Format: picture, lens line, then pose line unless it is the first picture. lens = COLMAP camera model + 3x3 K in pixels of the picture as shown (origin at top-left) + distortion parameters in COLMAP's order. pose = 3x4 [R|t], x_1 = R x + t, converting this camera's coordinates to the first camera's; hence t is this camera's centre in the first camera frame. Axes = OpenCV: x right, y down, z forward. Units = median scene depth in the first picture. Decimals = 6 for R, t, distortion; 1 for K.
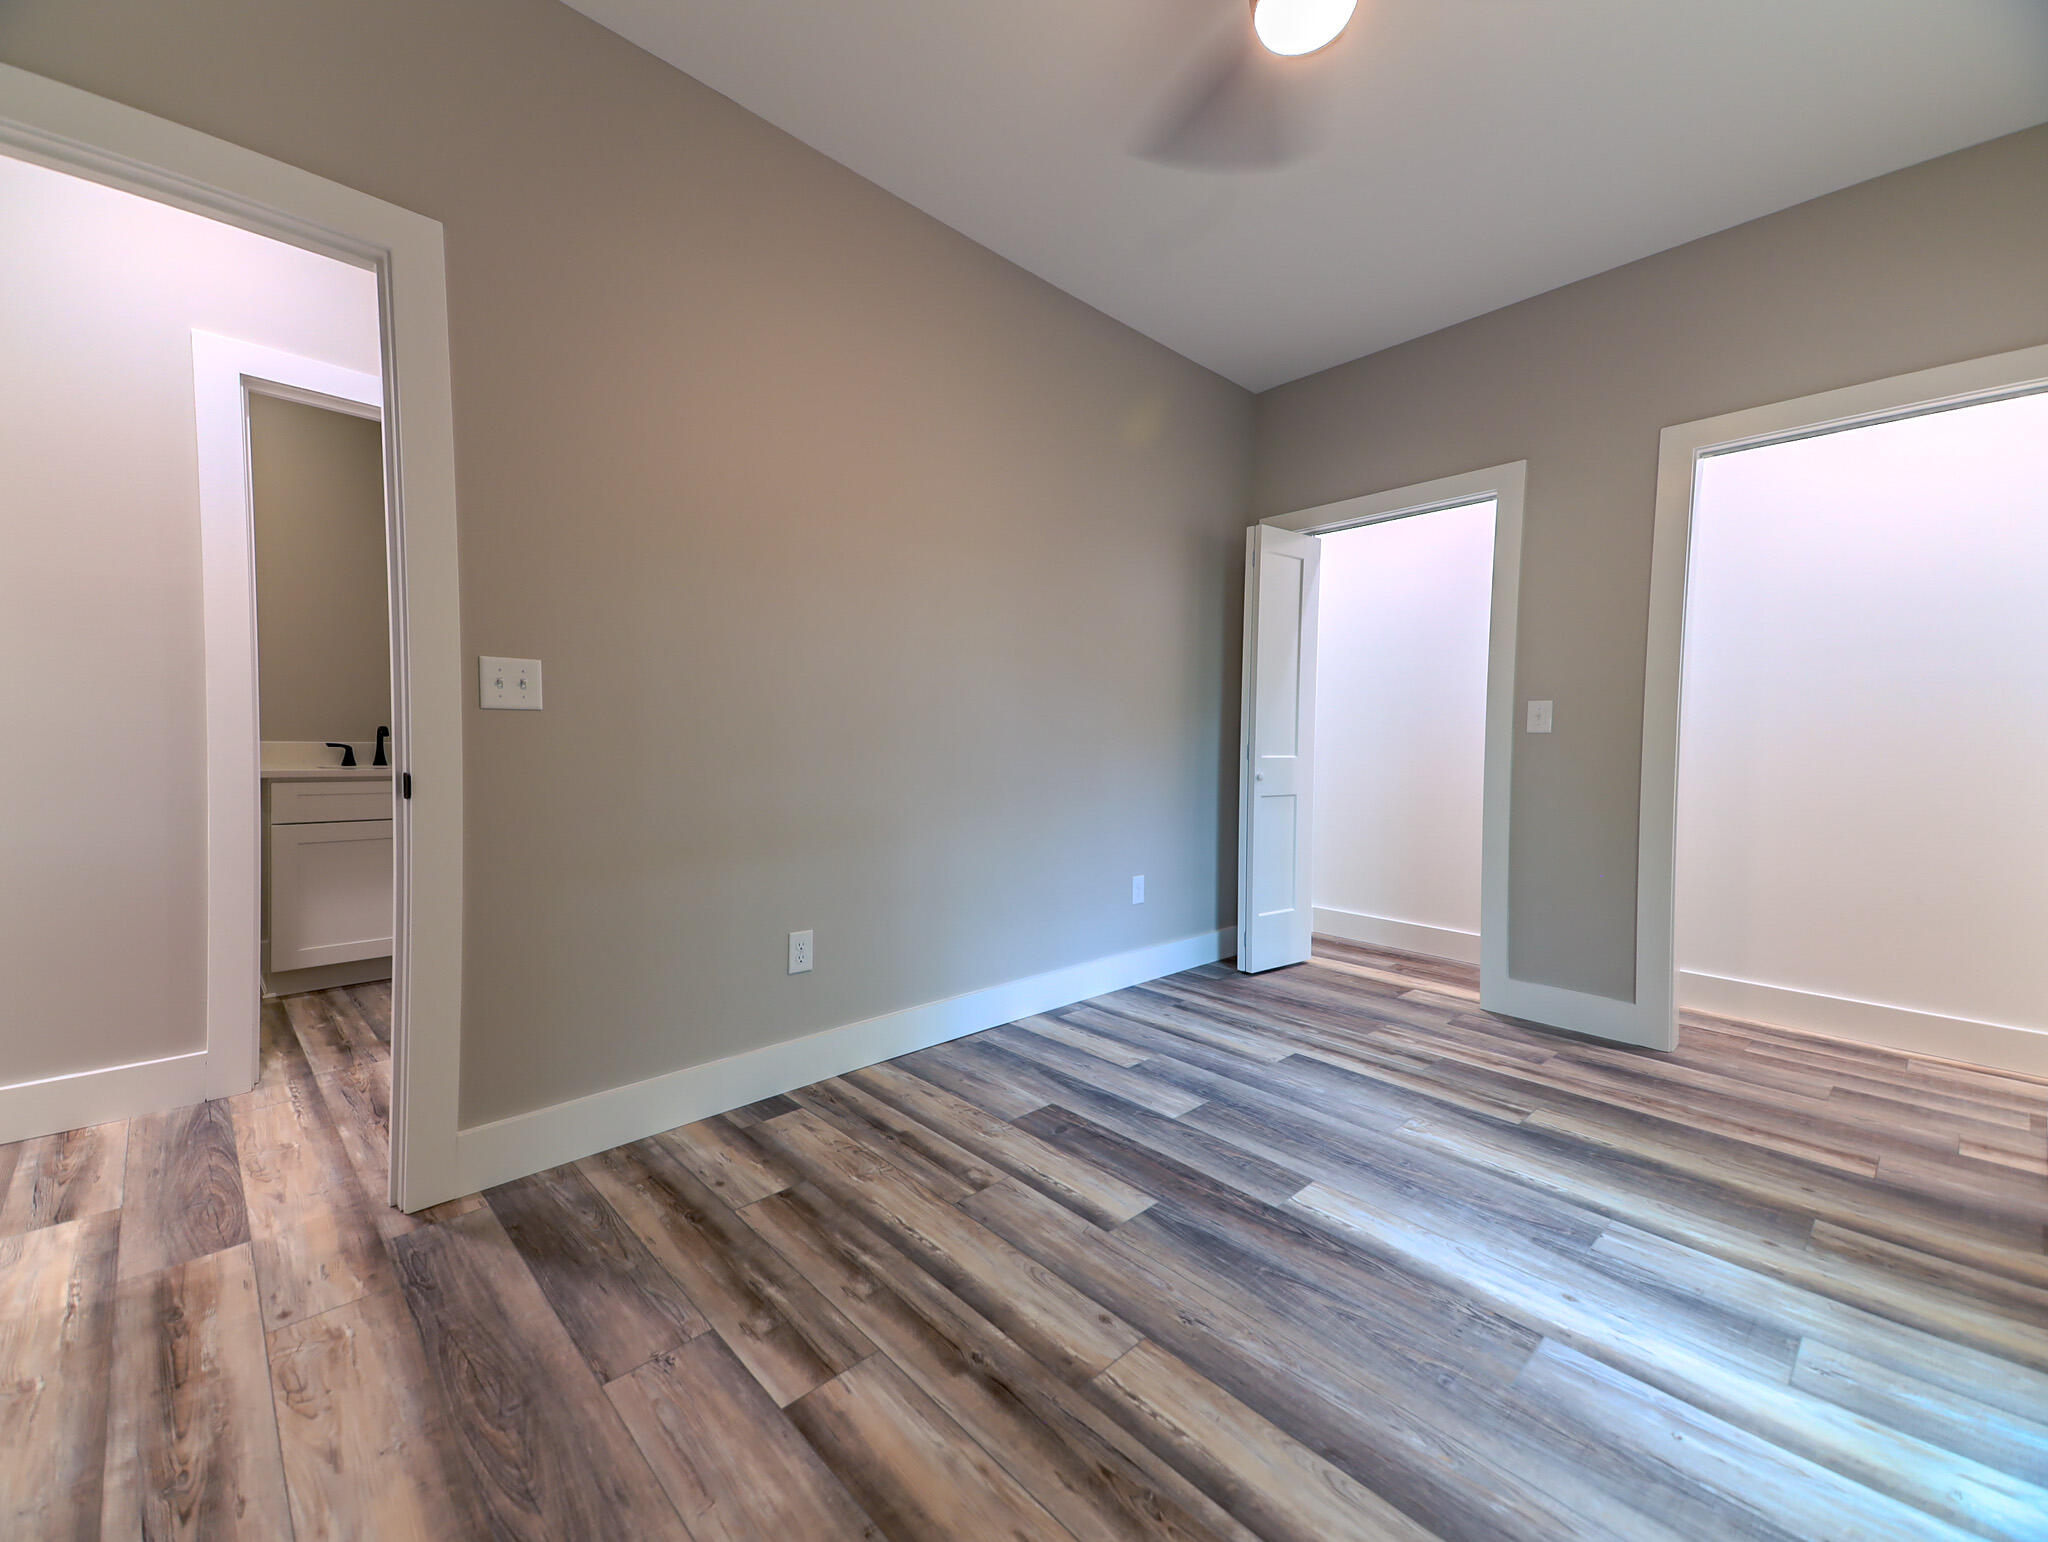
lens RADIAL K [[837.0, 0, 1011.6], [0, 837.0, 768.2], [0, 0, 1]] dist [0.127651, -0.040933]
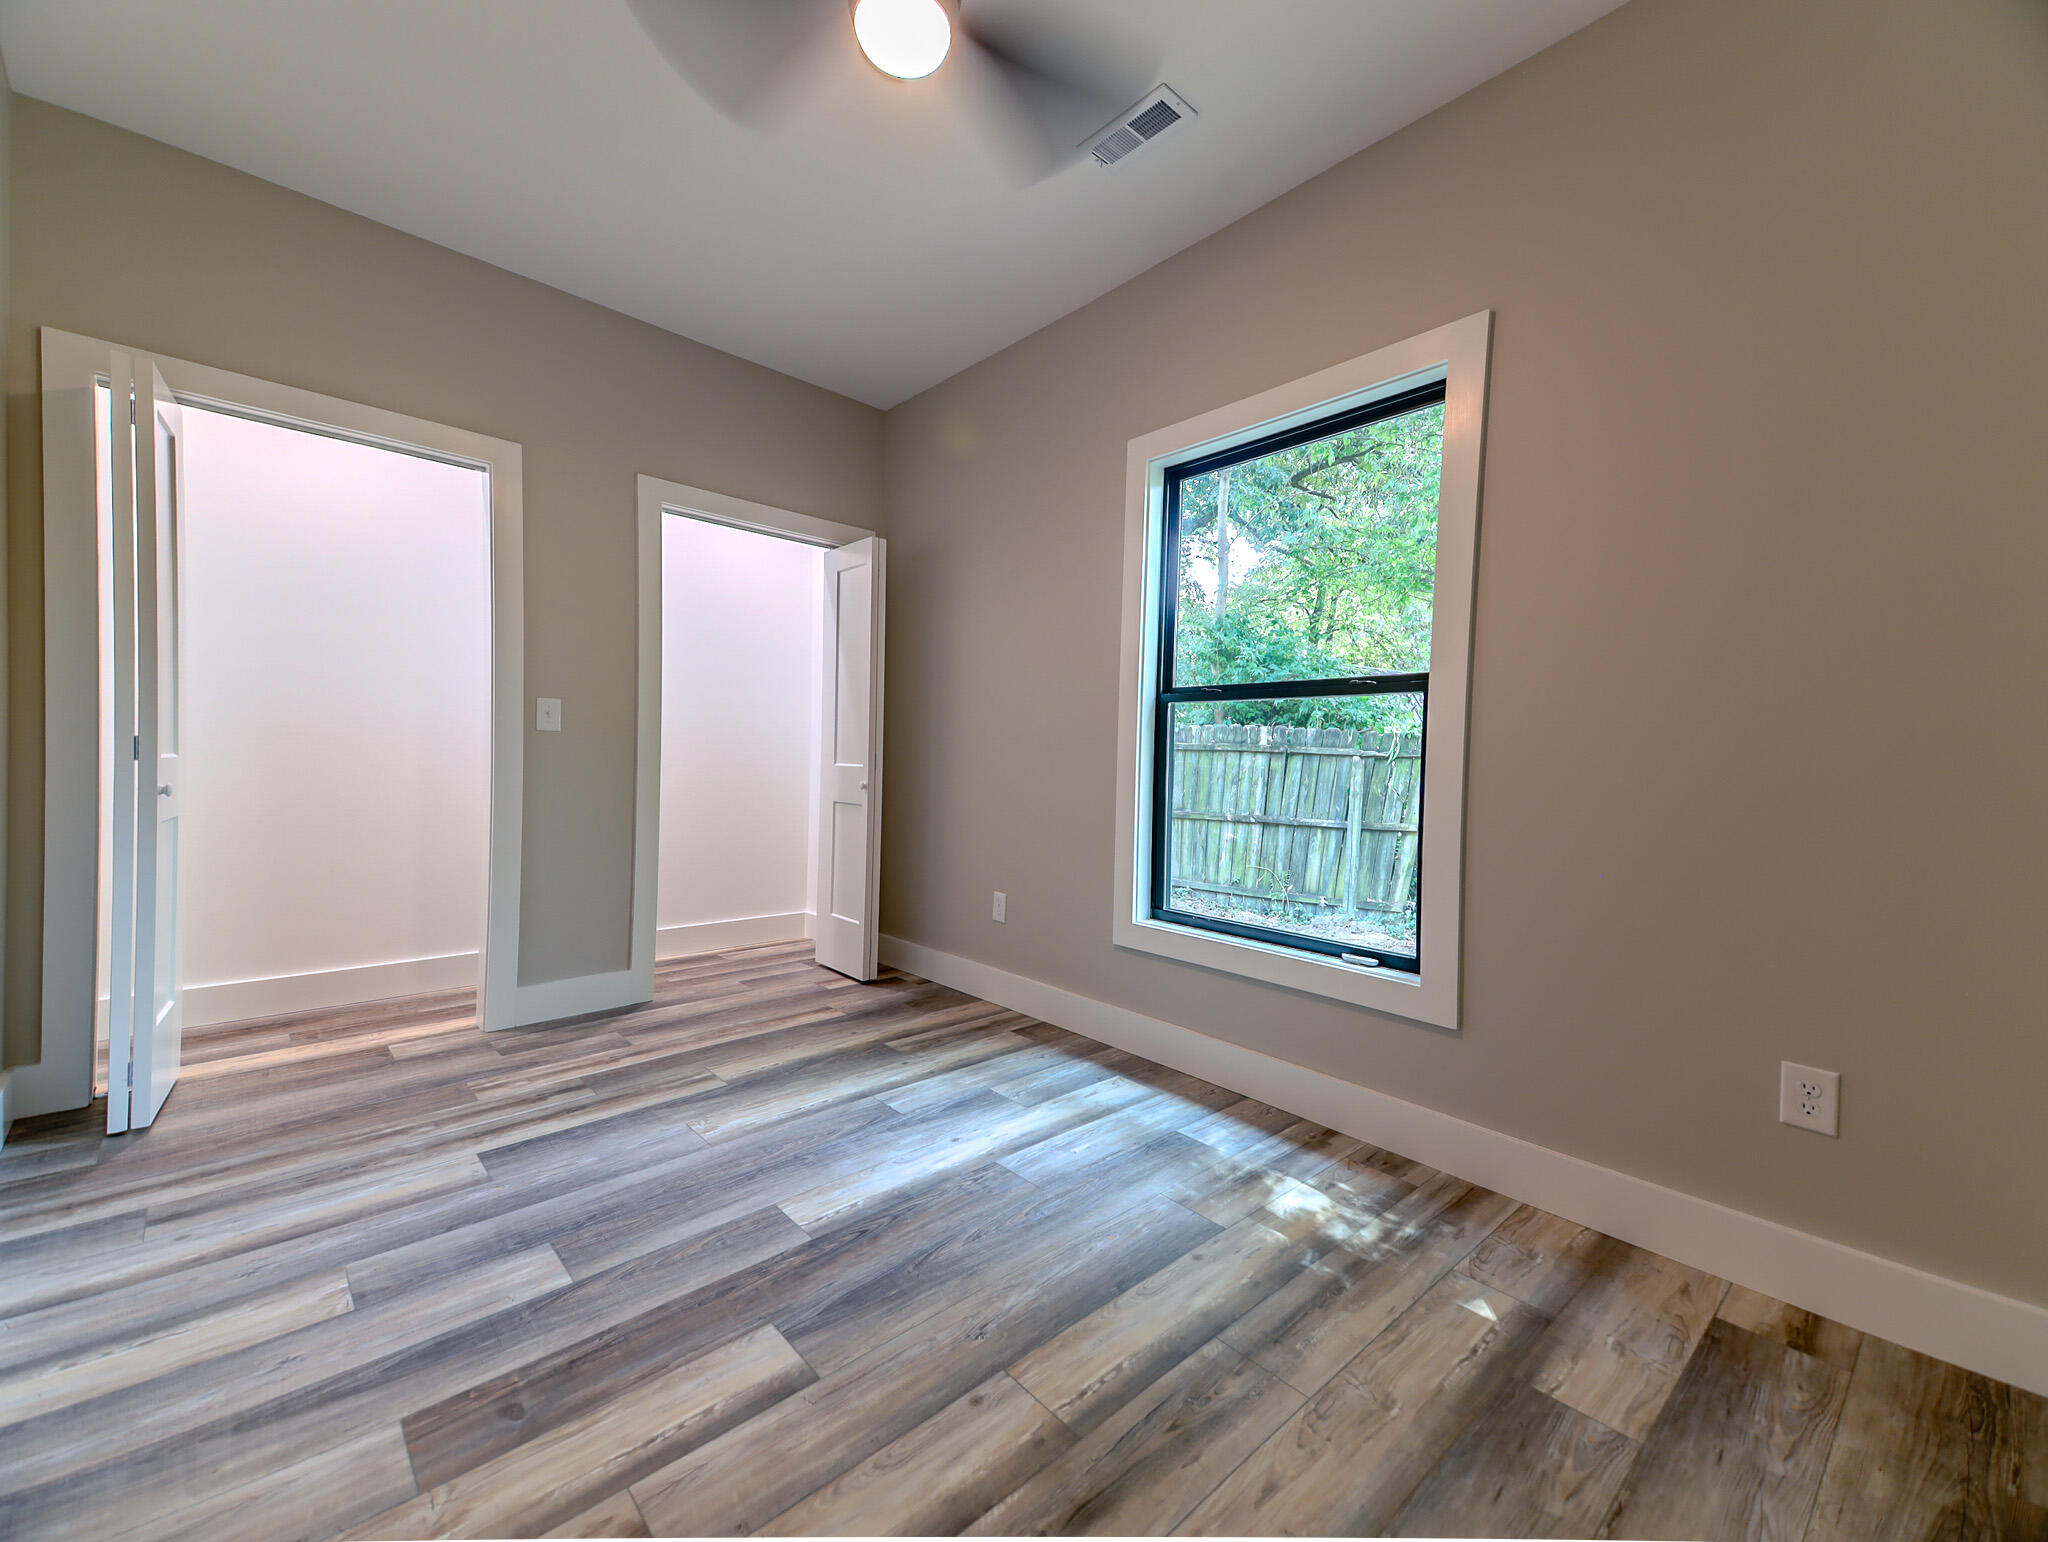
lens RADIAL K [[837.0, 0, 1011.6], [0, 837.0, 768.2], [0, 0, 1]] dist [0.127651, -0.040933]
pose [[0.023567, -0.026545, 0.999370, -0.511213], [0.009164, 0.999611, 0.026335, -0.025632], [-0.999680, 0.008538, 0.023801, 0.617527]]
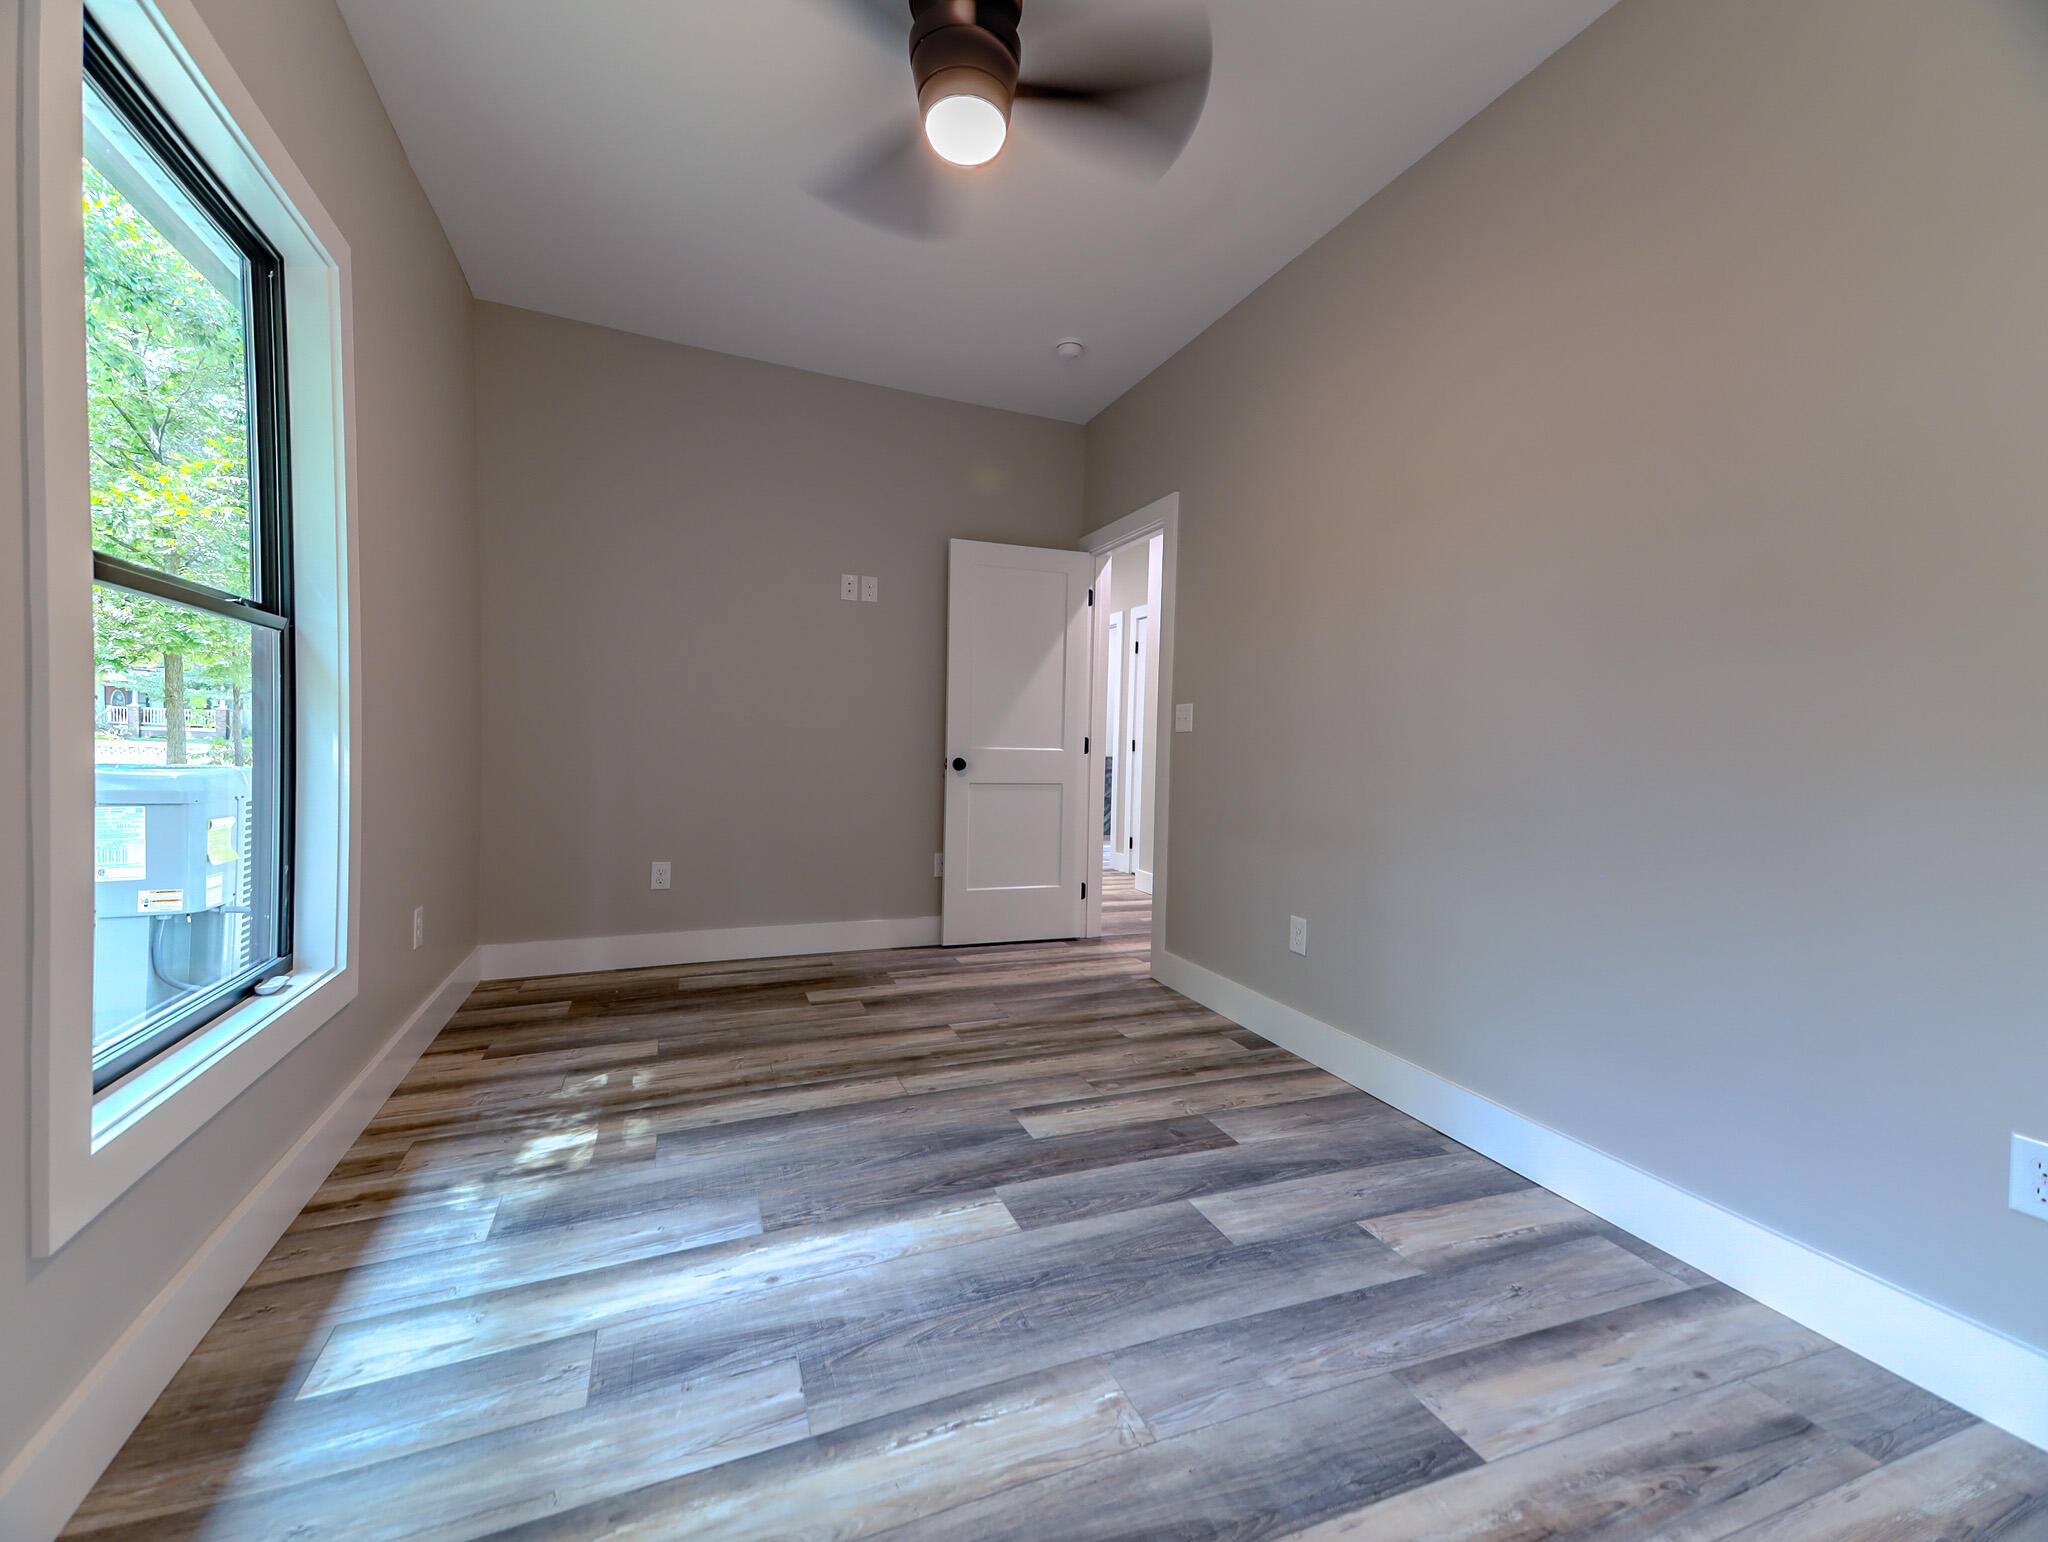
lens RADIAL K [[837.0, 0, 1011.6], [0, 837.0, 768.2], [0, 0, 1]] dist [0.127651, -0.040933]
pose [[-0.368204, 0.005947, -0.929726, 1.015204], [-0.060321, 0.997720, 0.030271, -0.020375], [0.927786, 0.067228, -0.367005, 1.112224]]
